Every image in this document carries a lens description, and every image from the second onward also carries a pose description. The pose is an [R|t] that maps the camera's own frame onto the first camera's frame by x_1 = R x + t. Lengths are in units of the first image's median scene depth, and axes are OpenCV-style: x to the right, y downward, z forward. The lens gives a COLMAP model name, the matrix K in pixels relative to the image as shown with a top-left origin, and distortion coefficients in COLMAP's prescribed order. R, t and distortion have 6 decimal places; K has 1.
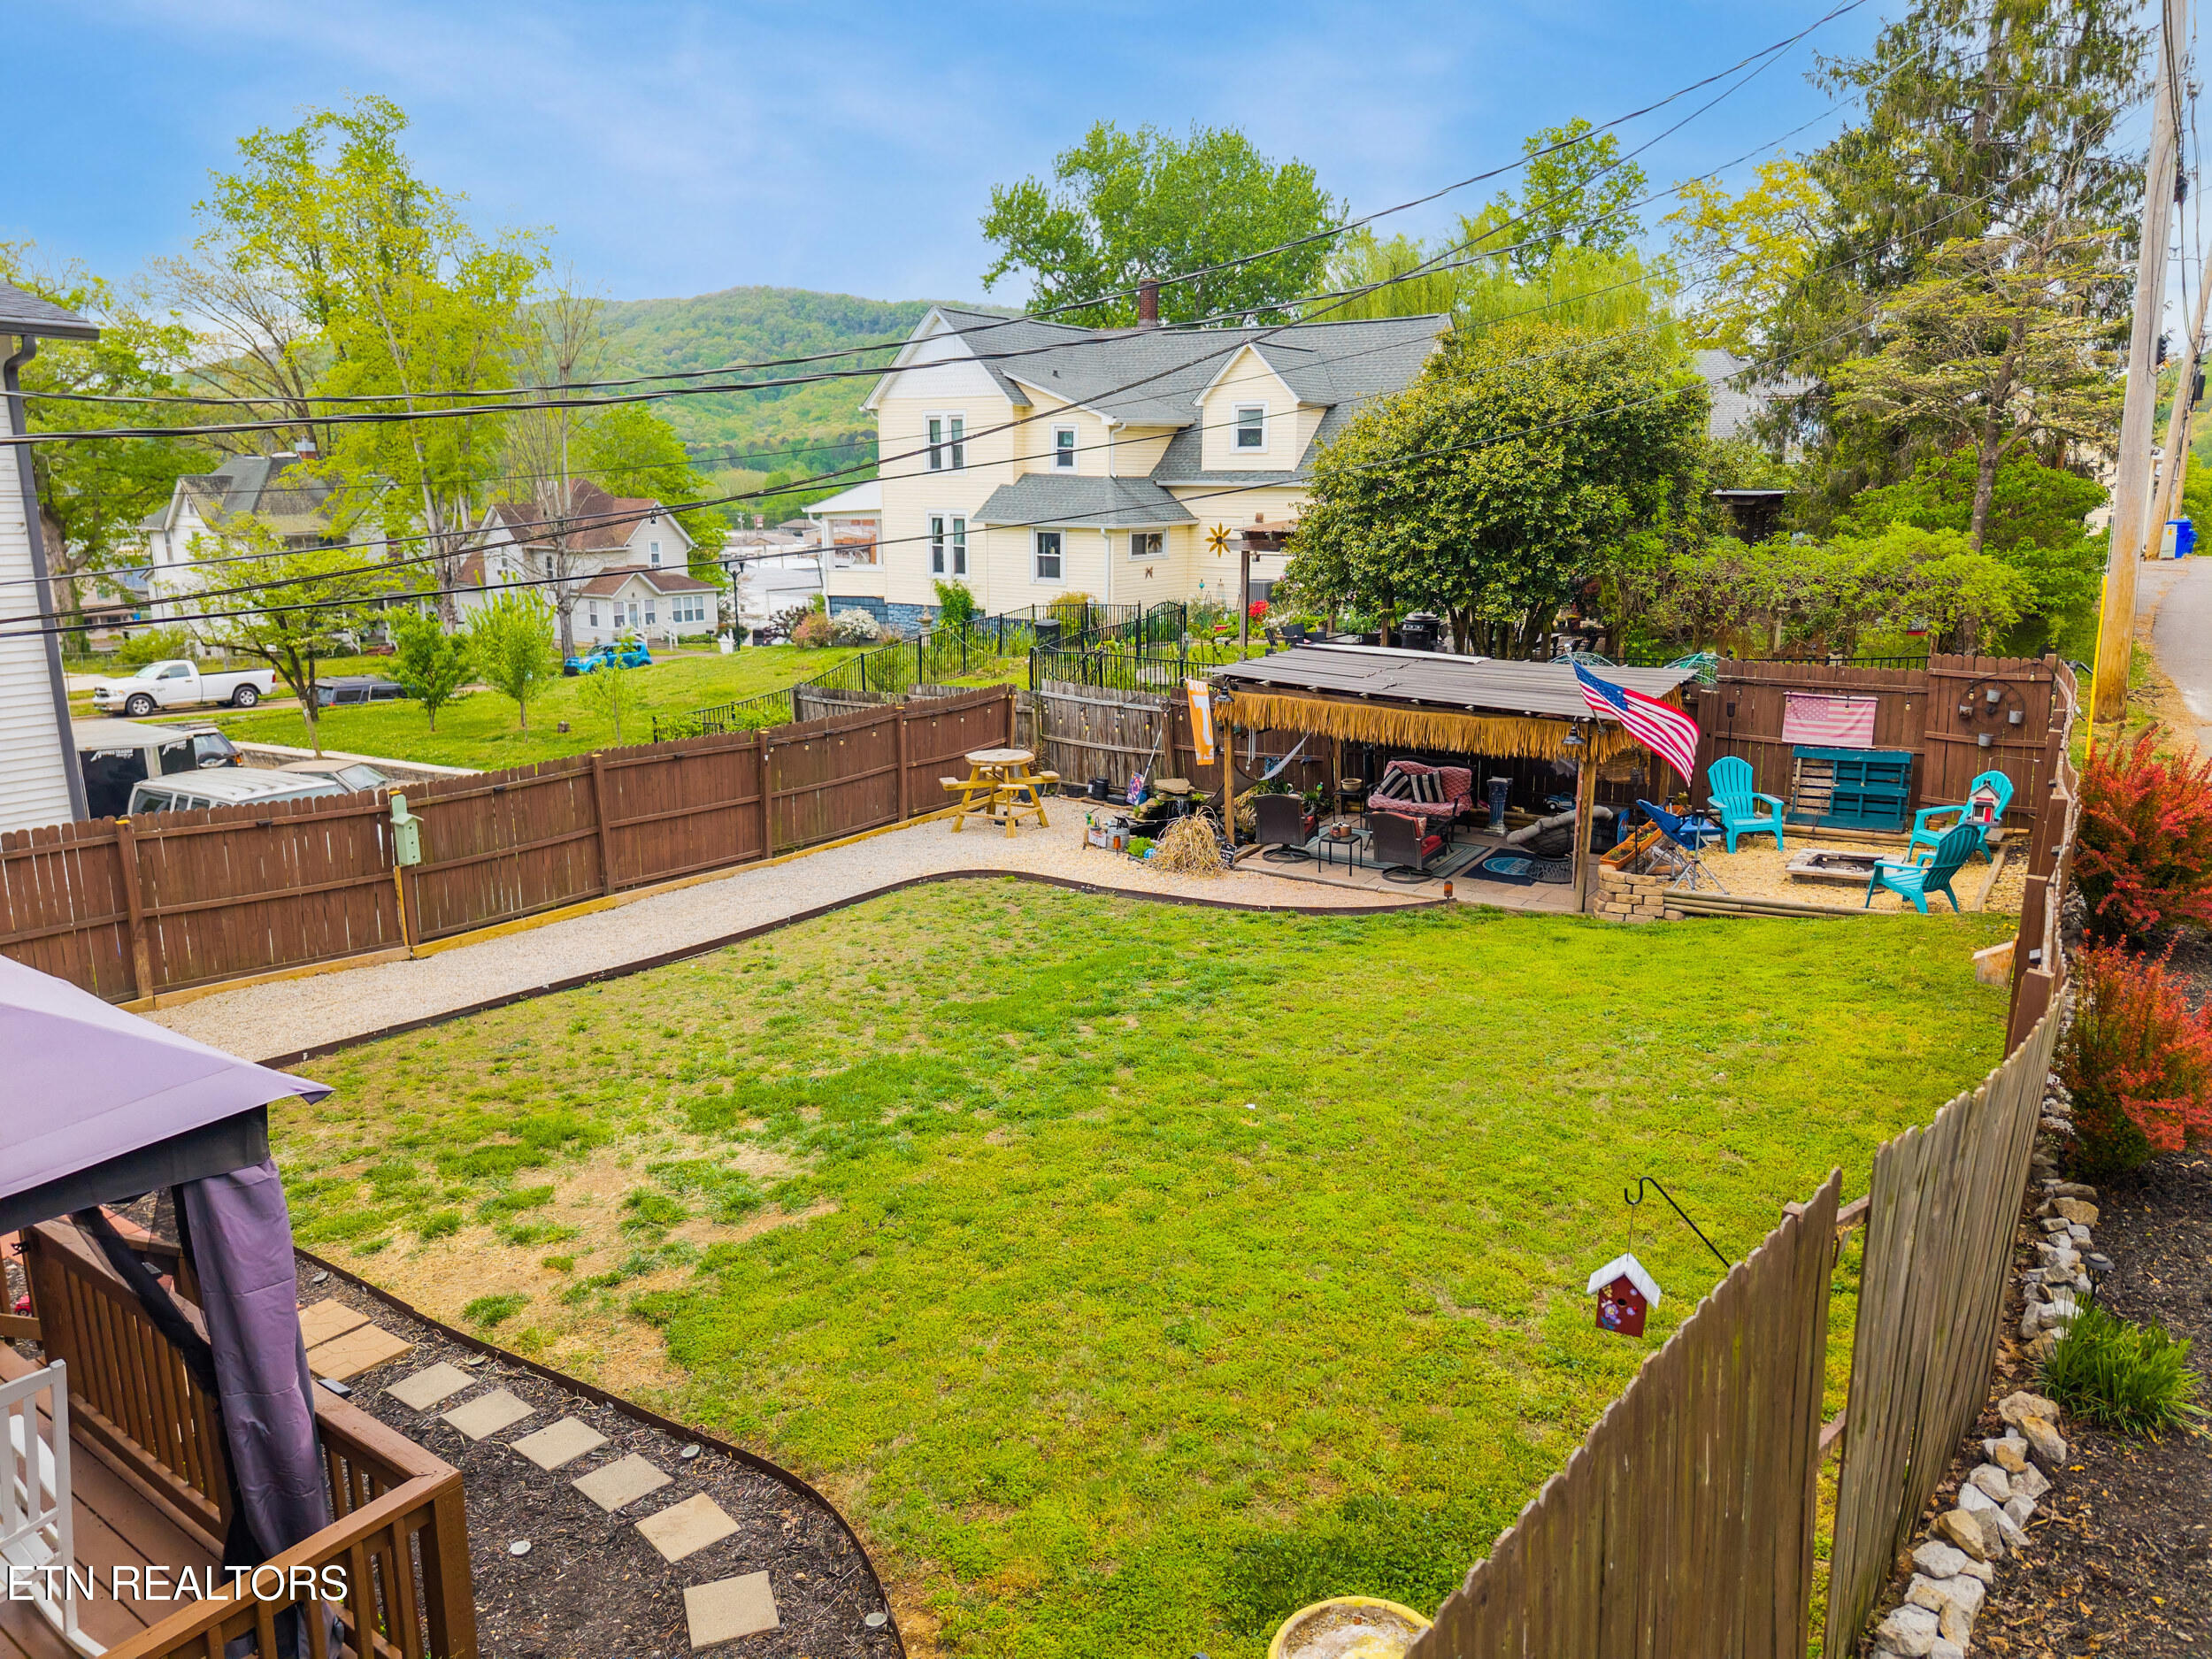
lens RADIAL K [[1467.4, 0, 1095.3], [0, 1467.4, 841.6], [0, 0, 1]] dist [0.038844, -0.082402]
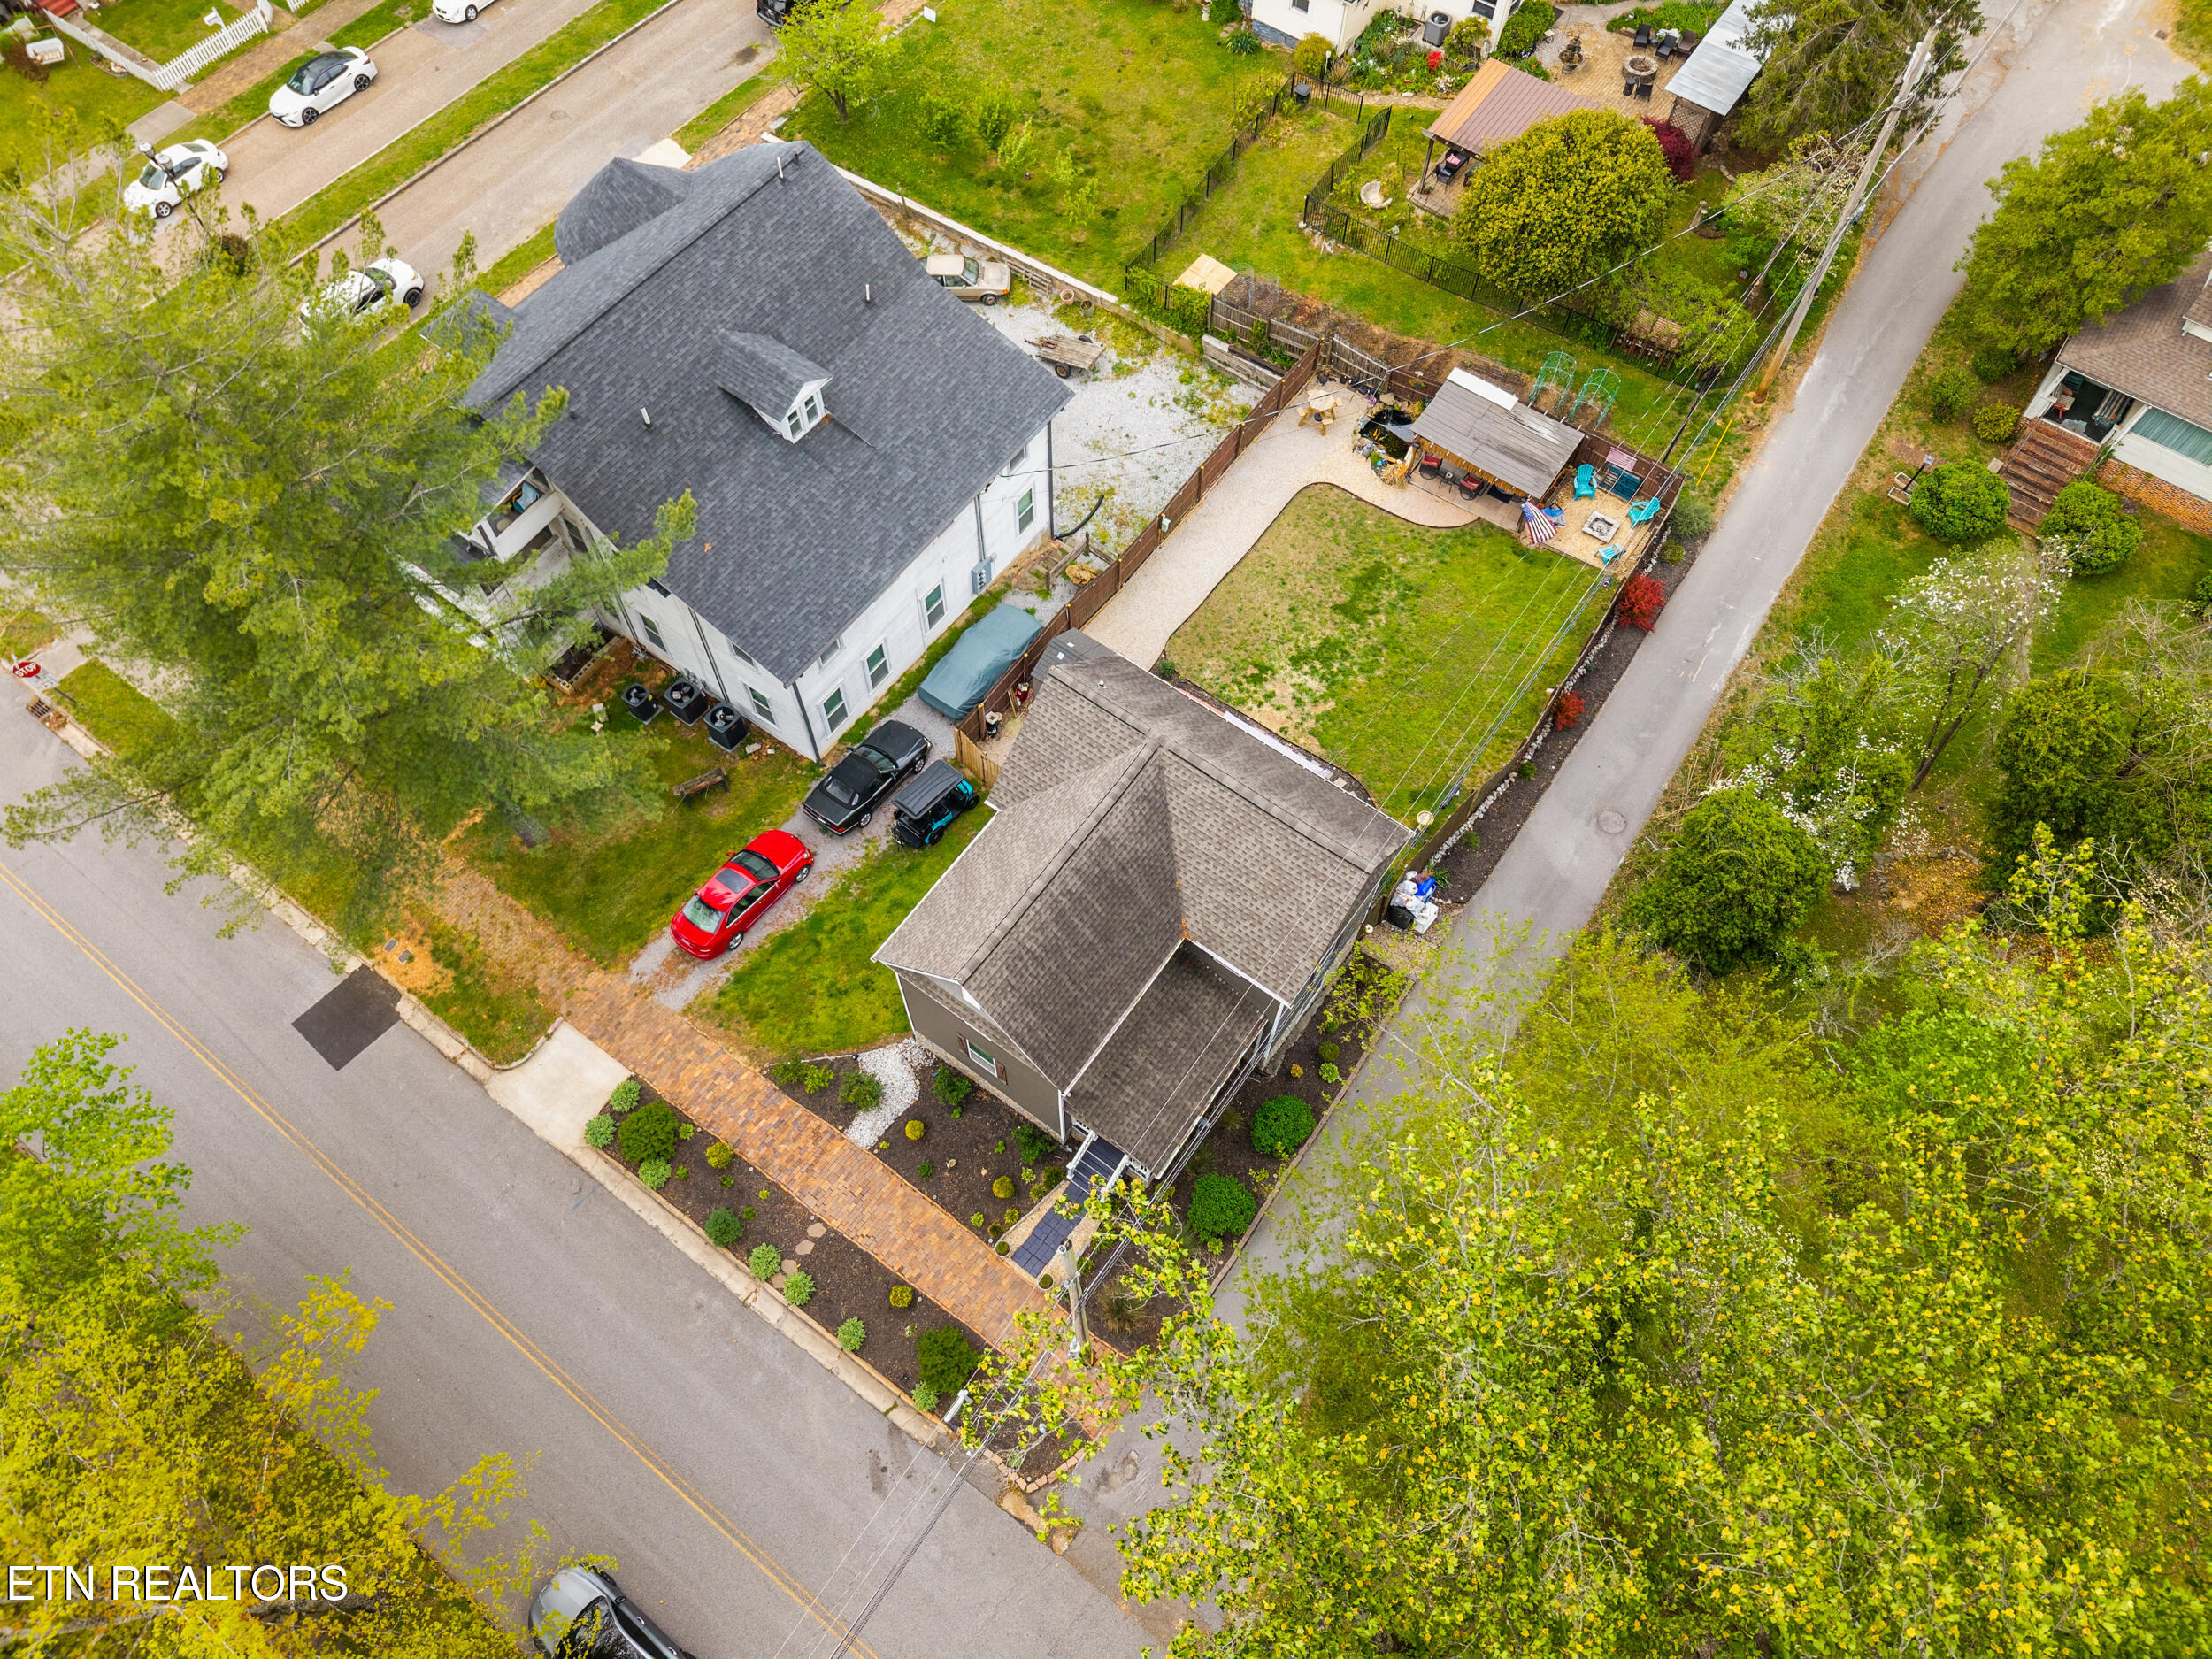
lens RADIAL K [[1478.3, 0, 1106.0], [0, 1478.3, 829.5], [0, 0, 1]] dist [0.049306, -0.063711]
pose [[0.999895, 0.014246, 0.002819, -0.861918], [-0.011424, 0.651760, 0.758339, -3.014667], [0.008966, -0.758291, 0.651854, -2.467213]]
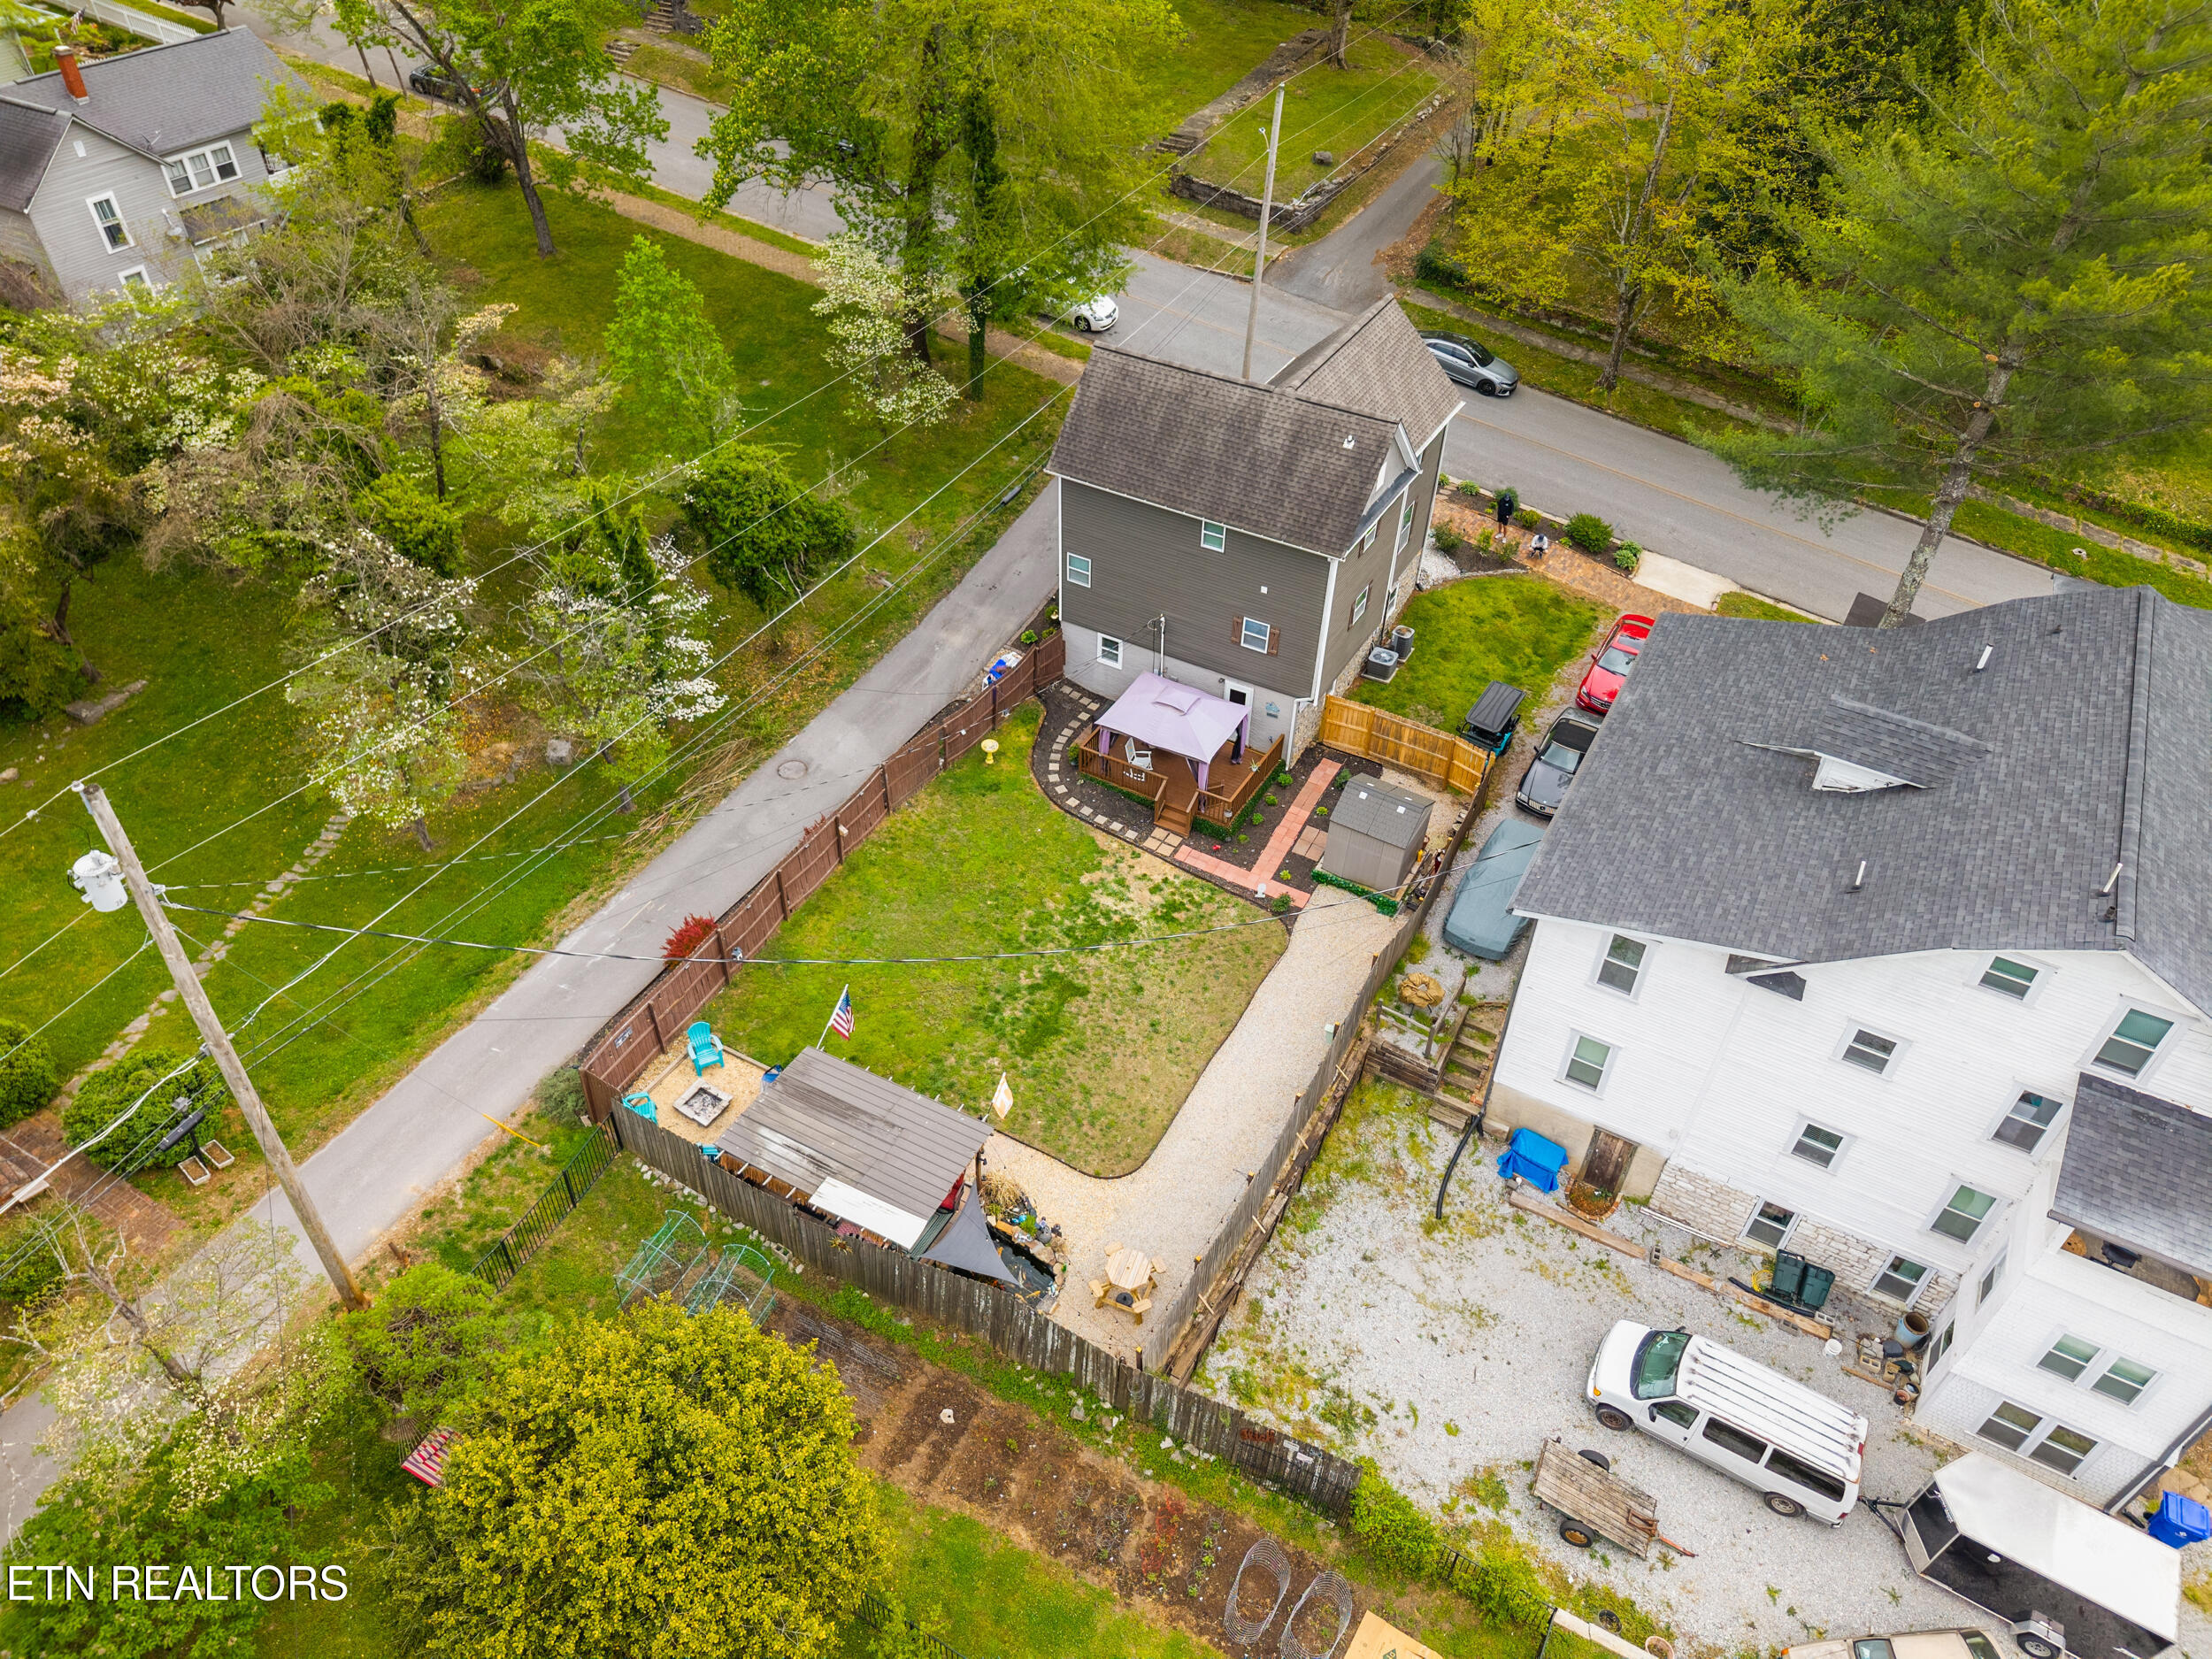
lens RADIAL K [[1467.4, 0, 1095.3], [0, 1467.4, 841.6], [0, 0, 1]] dist [0.038844, -0.082402]
pose [[-0.994869, 0.052713, -0.086357, 0.144937], [-0.041289, 0.567710, 0.822192, -3.036574], [0.092366, 0.821539, -0.562621, 2.929655]]
